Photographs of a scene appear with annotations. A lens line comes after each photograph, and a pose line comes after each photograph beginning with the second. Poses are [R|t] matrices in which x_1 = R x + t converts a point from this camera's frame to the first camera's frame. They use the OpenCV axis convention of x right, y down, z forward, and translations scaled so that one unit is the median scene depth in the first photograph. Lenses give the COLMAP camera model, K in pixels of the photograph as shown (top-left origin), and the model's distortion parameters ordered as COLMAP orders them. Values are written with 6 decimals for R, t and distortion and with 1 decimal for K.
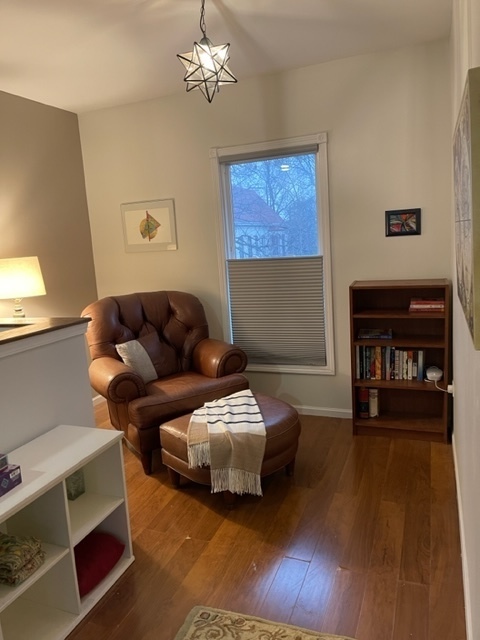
lens RADIAL K [[480.4, 0, 234.9], [0, 480.4, 316.9], [0, 0, 1]] dist [0.030854, -0.015869]
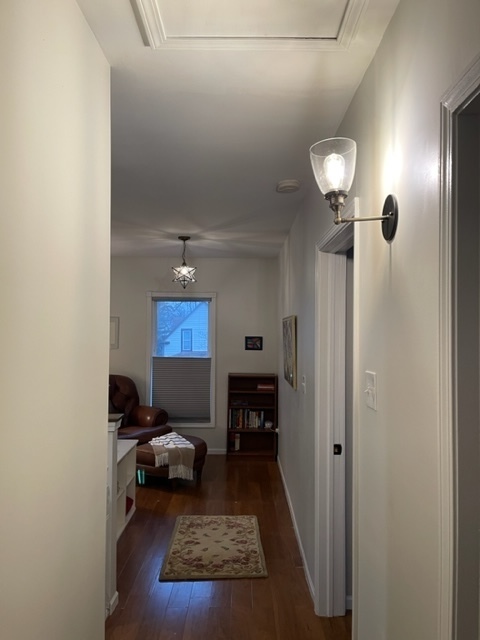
lens RADIAL K [[480.4, 0, 242.1], [0, 480.4, 319.7], [0, 0, 1]] dist [0.030854, -0.015869]
pose [[0.925907, 0.082429, 0.368647, -0.404638], [-0.008952, 0.980416, -0.196735, 0.088948], [-0.377645, 0.178858, 0.908512, -0.730809]]
